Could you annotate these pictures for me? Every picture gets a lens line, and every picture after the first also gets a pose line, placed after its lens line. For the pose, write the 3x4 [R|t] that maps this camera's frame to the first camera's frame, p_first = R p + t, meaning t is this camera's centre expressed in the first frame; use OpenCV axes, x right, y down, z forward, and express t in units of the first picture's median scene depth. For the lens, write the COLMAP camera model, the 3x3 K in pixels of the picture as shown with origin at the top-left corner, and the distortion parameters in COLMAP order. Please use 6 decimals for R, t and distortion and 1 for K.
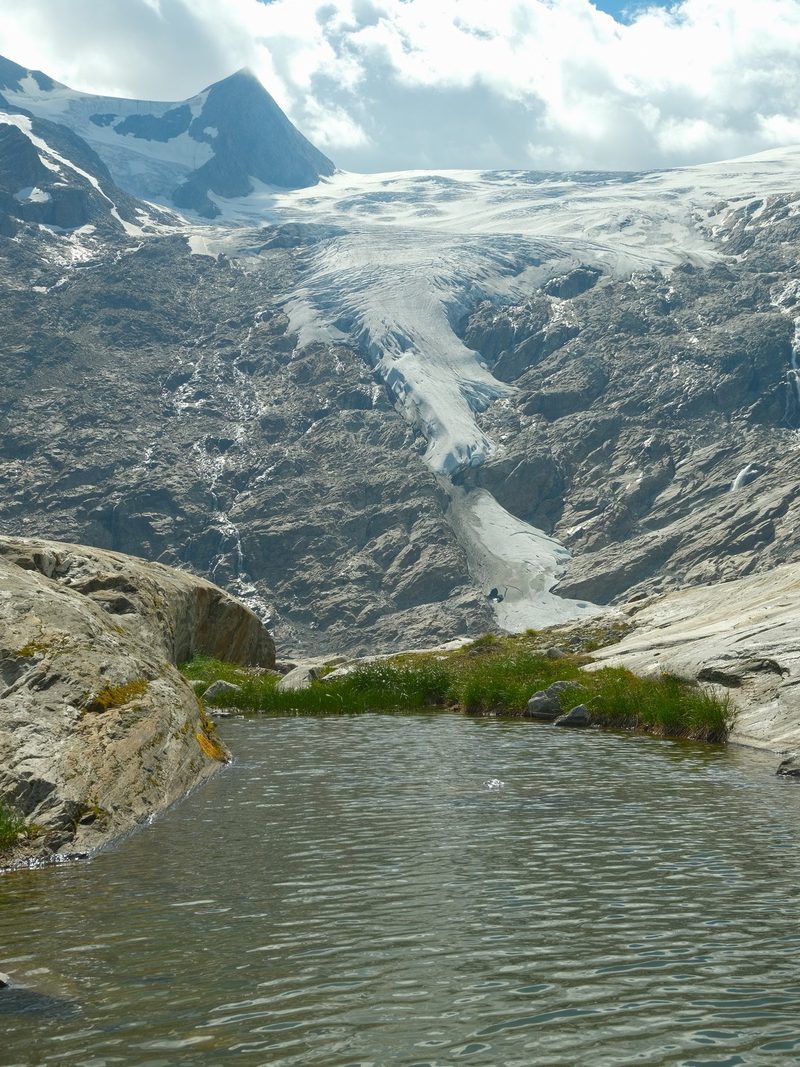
lens RADIAL K [[1450.0, 0, 395.0], [0, 1450.0, 542.2], [0, 0, 1]] dist [-0.044886, 0.000000]
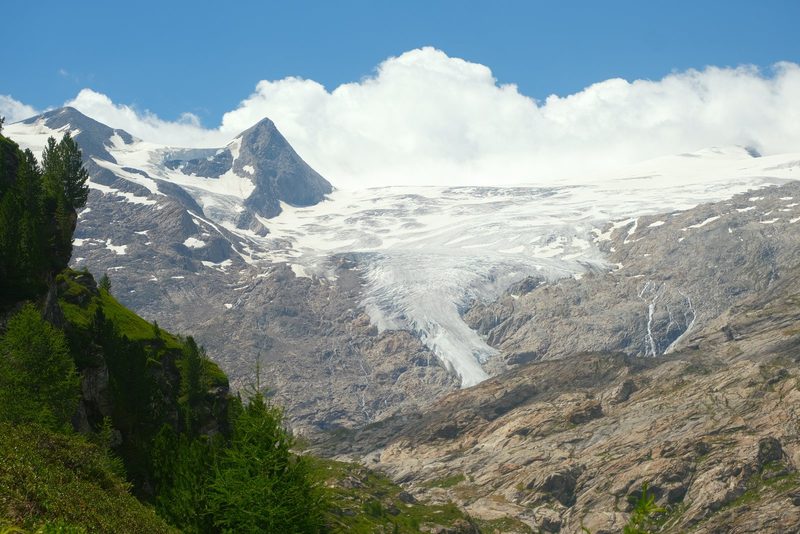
lens RADIAL K [[1464.8, 0, 429.0], [0, 1464.8, 269.1], [0, 0, 1]] dist [-0.087117, 0.000000]
pose [[0.995971, -0.039488, 0.080518, -0.142483], [0.051087, 0.987741, -0.147505, 0.056634], [-0.073706, 0.151024, 0.985778, -0.780102]]
